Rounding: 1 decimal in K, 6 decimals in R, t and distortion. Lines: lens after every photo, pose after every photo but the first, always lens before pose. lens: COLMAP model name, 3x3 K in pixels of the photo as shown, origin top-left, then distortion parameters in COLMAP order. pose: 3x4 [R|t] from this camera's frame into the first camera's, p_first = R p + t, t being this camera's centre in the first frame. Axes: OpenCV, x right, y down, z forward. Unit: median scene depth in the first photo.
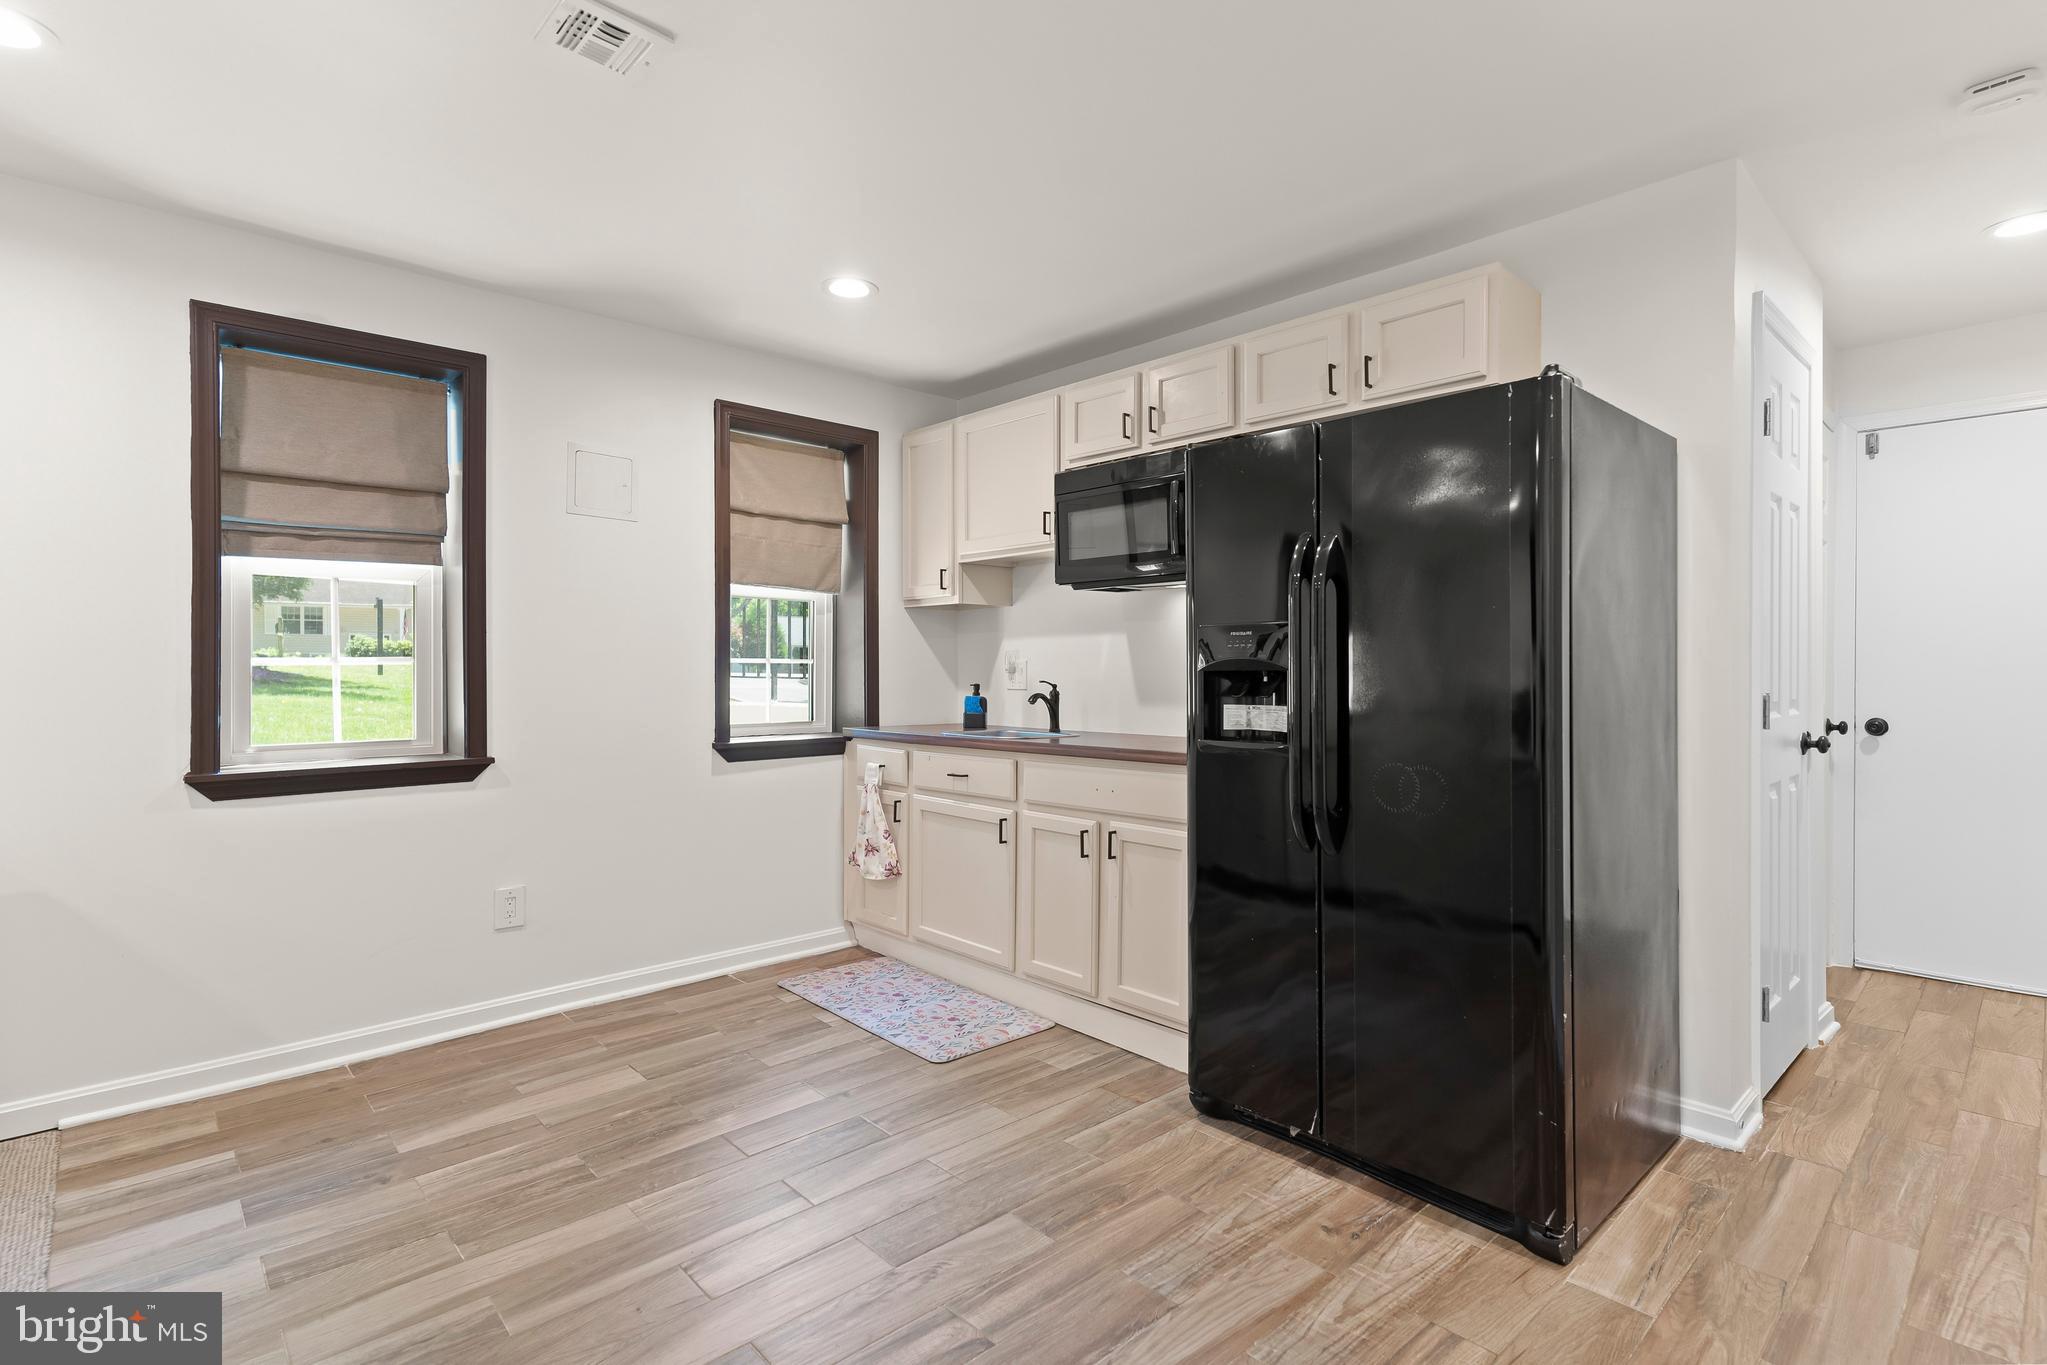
lens RADIAL K [[991.2, 0, 1023.9], [0, 991.2, 673.9], [0, 0, 1]] dist [0.002711, -0.000023]
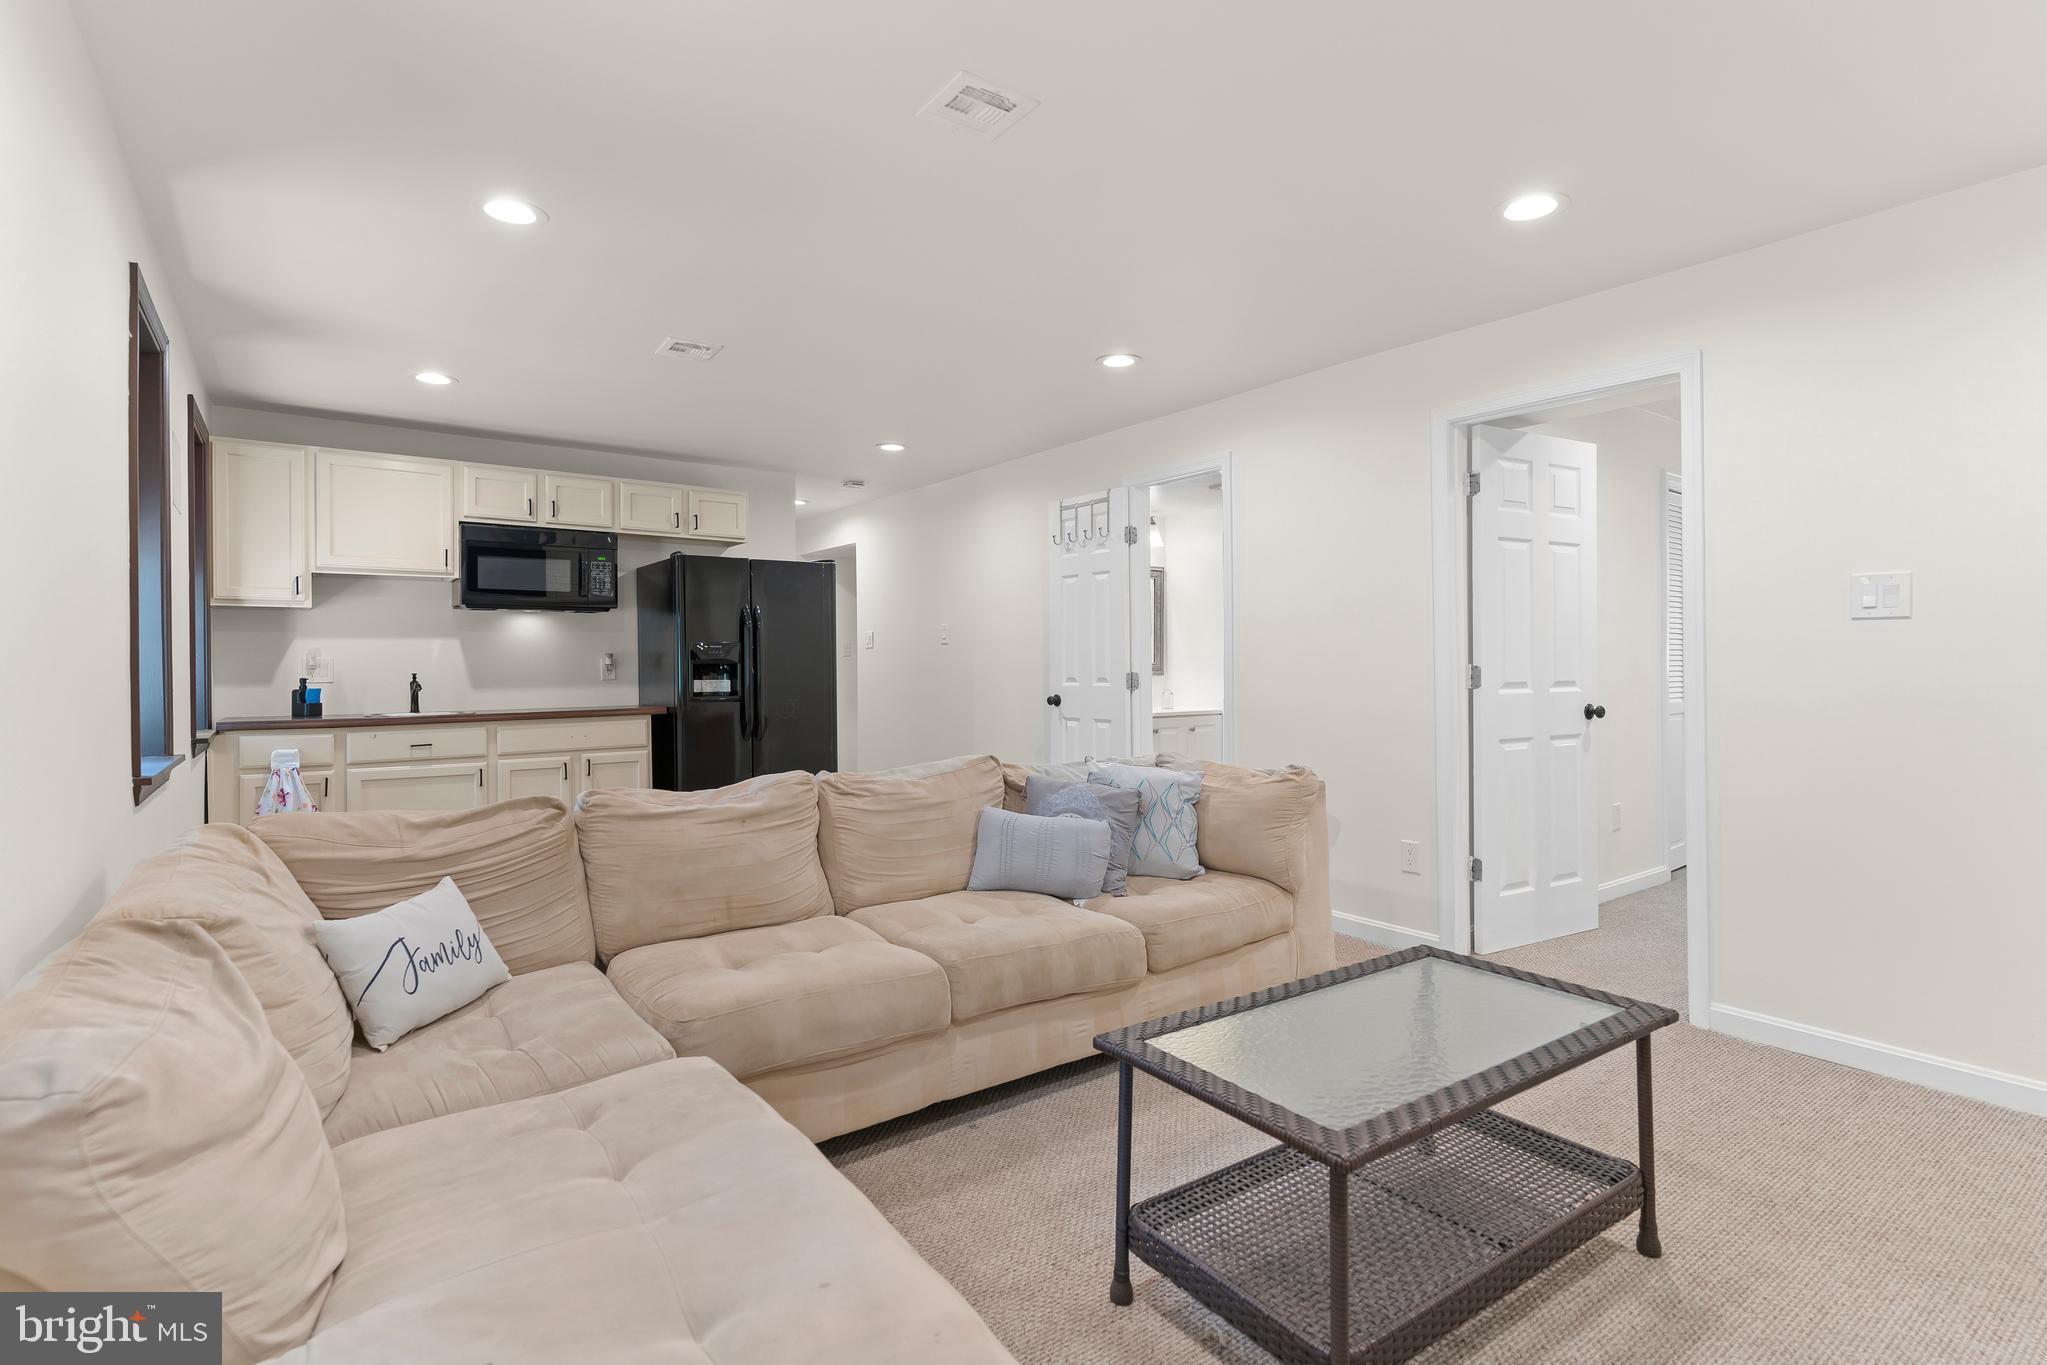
lens RADIAL K [[991.2, 0, 1018.6], [0, 991.2, 676.8], [0, 0, 1]] dist [0.002711, -0.000023]
pose [[0.076472, -0.003907, 0.997064, -1.131843], [0.013704, 0.999902, 0.002867, 0.016681], [-0.996978, 0.013444, 0.076518, 0.102183]]
